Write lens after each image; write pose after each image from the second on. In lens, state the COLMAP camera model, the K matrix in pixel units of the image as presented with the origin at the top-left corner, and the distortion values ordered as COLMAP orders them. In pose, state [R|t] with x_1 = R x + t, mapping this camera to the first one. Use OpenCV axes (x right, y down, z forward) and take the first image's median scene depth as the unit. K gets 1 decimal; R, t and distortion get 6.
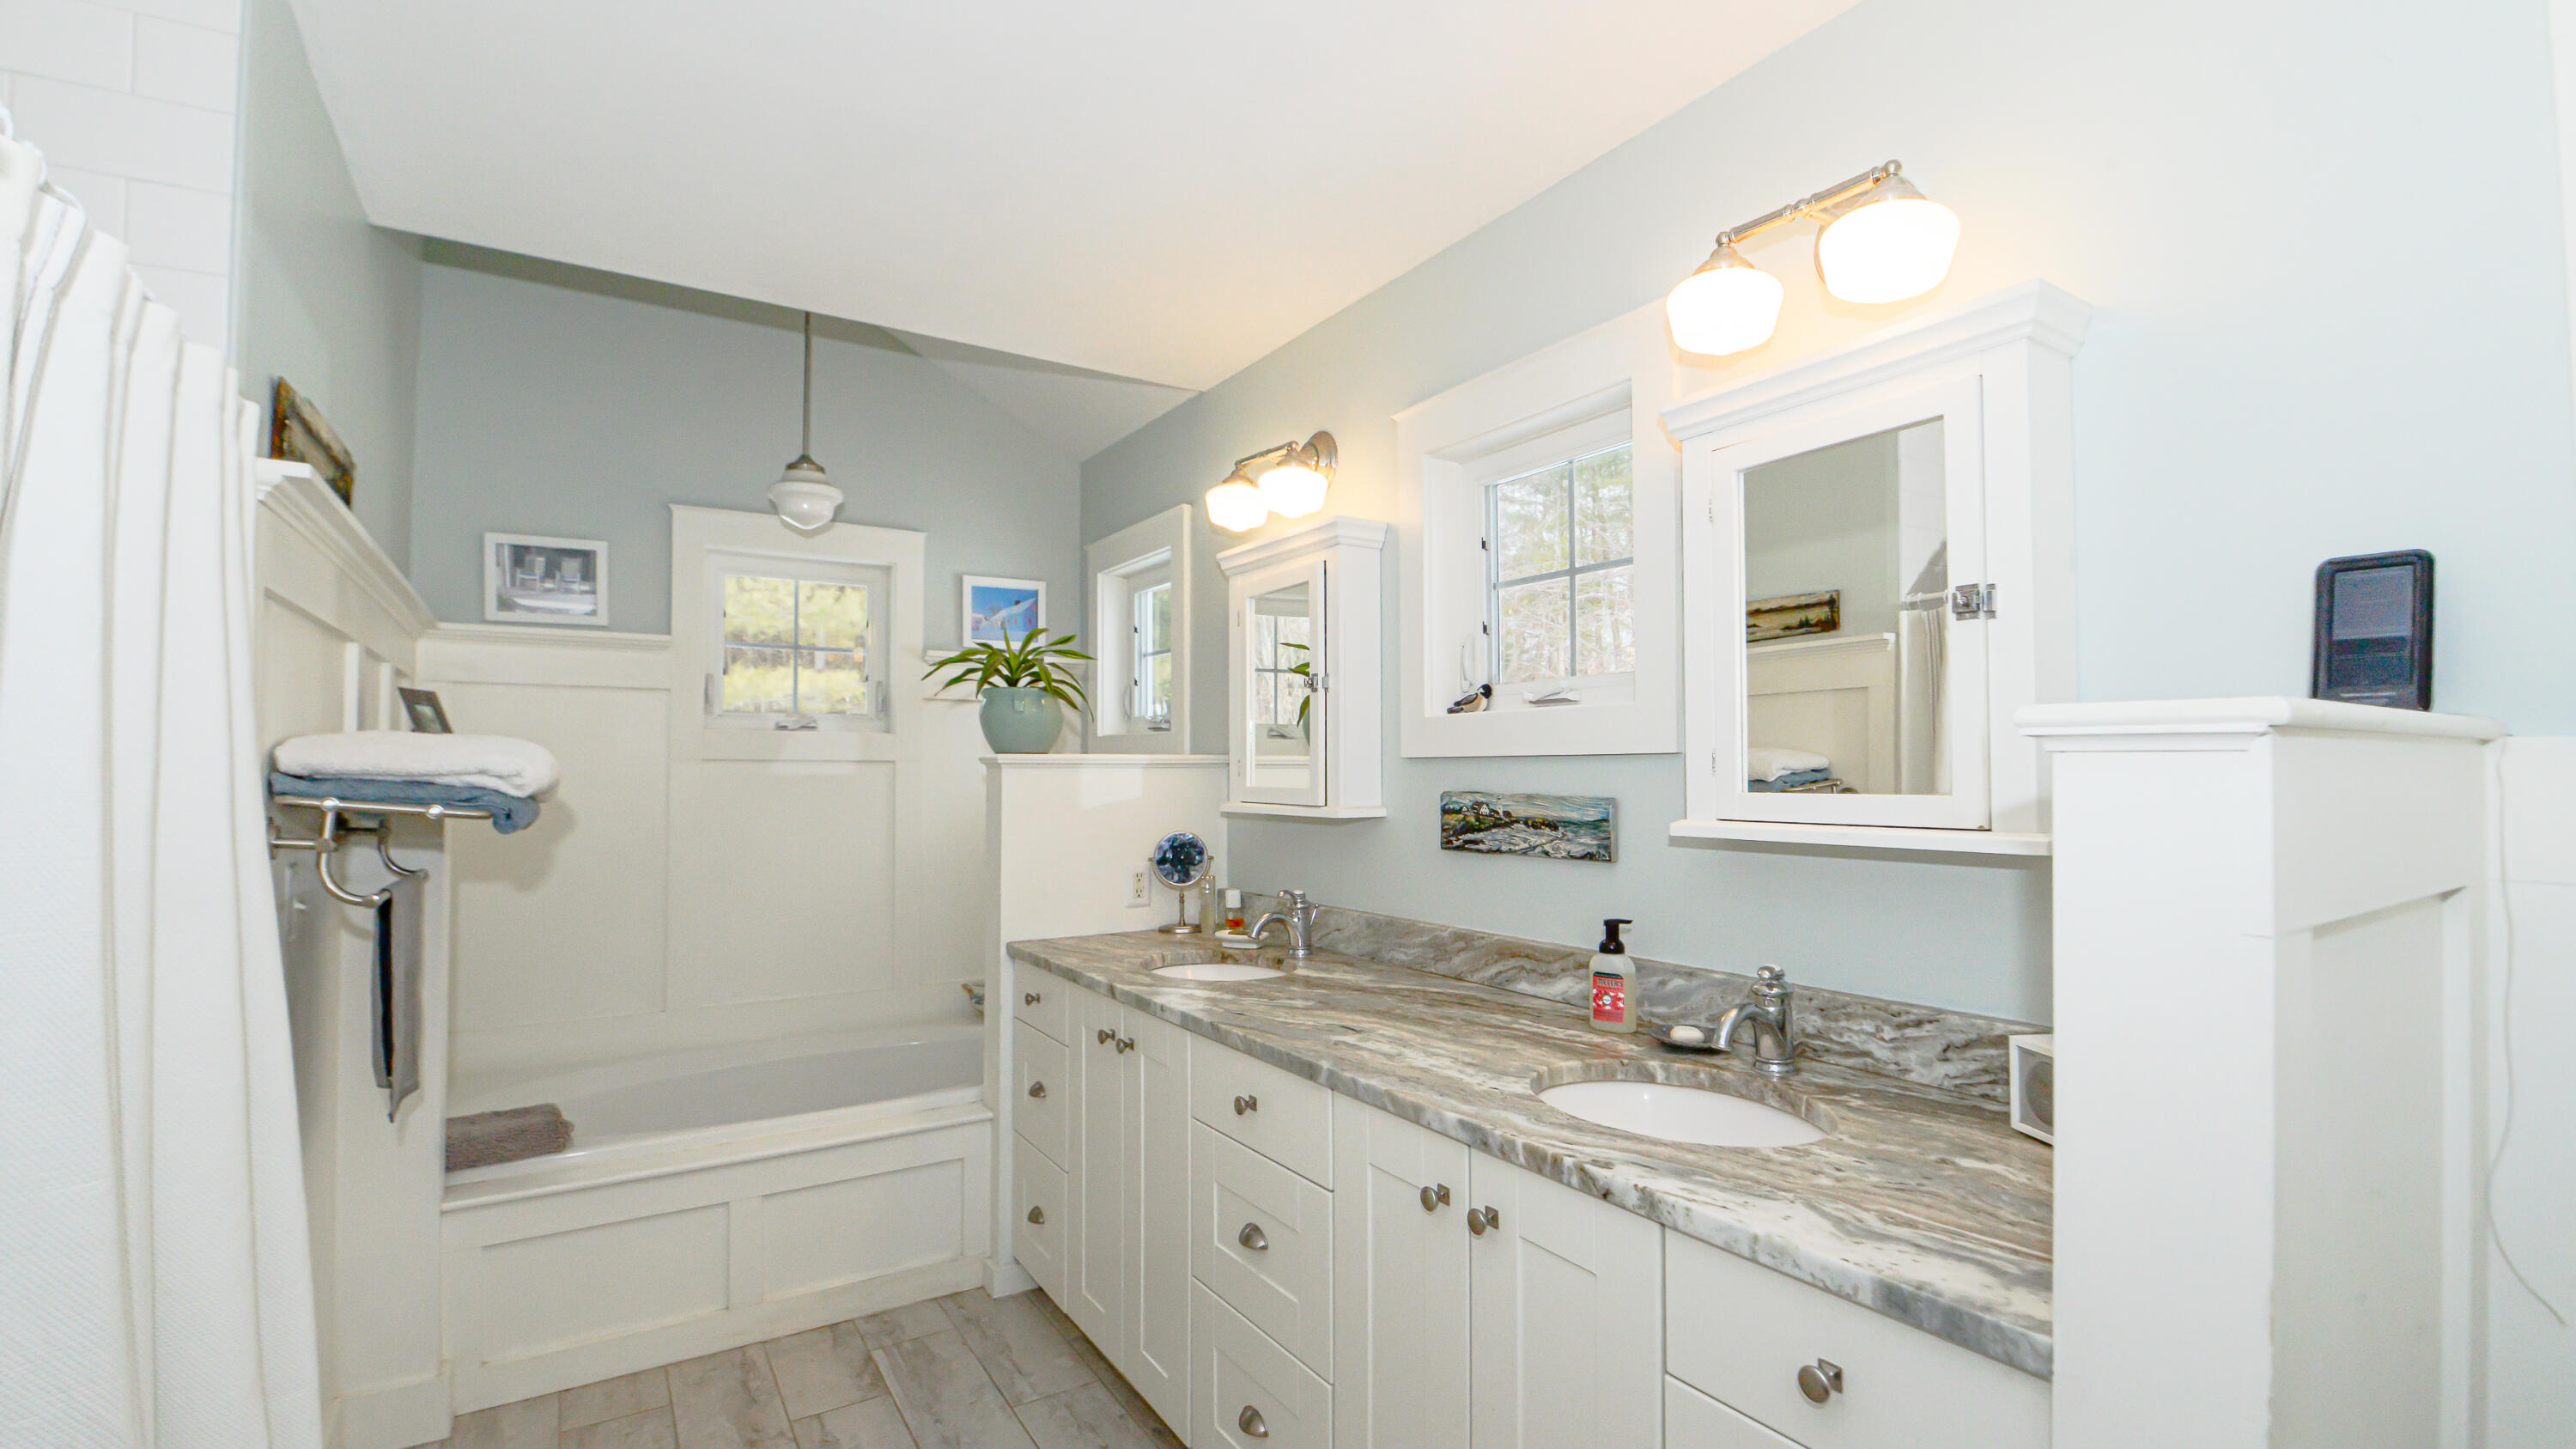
lens RADIAL K [[1111.6, 0, 1288.0], [0, 1111.6, 724.5], [0, 0, 1]] dist [-0.048754, 0.000011]
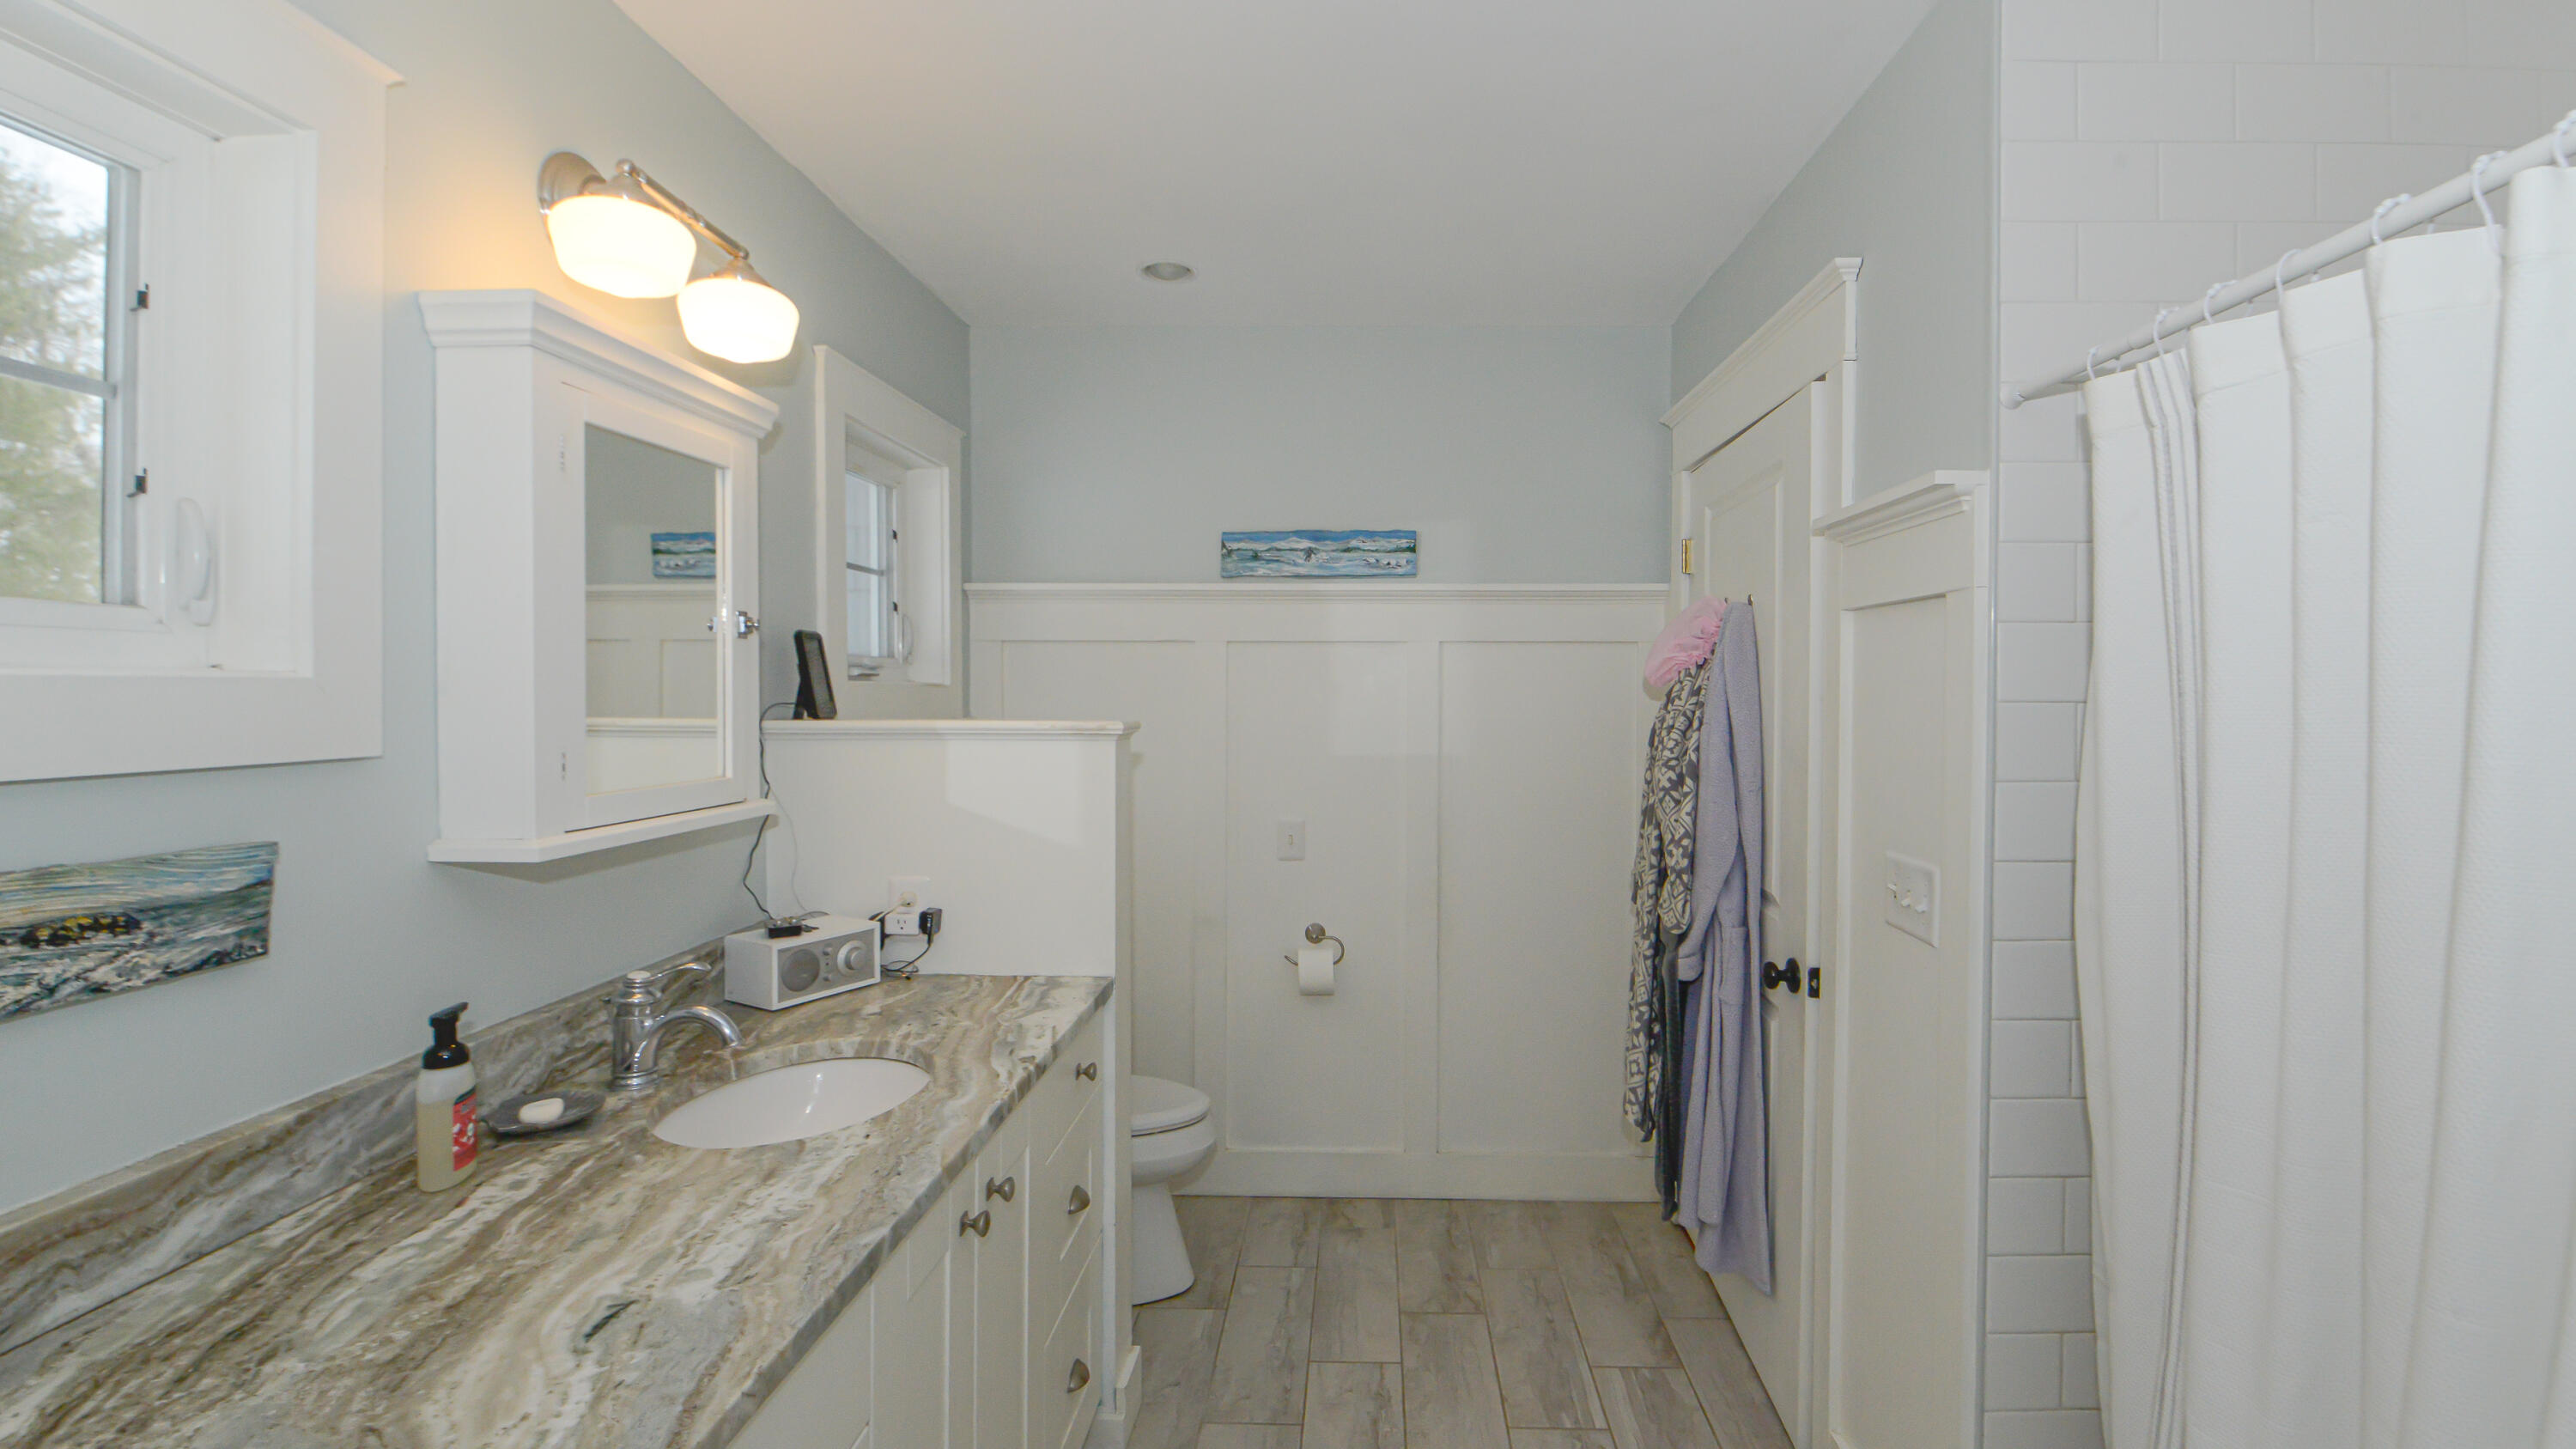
lens RADIAL K [[1111.6, 0, 1288.0], [0, 1111.6, 724.5], [0, 0, 1]] dist [-0.048754, 0.000011]
pose [[-0.798261, -0.012425, 0.602183, -0.487247], [-0.015552, 0.999879, 0.000014, -0.001188], [-0.602111, -0.009354, -0.798358, 1.218248]]
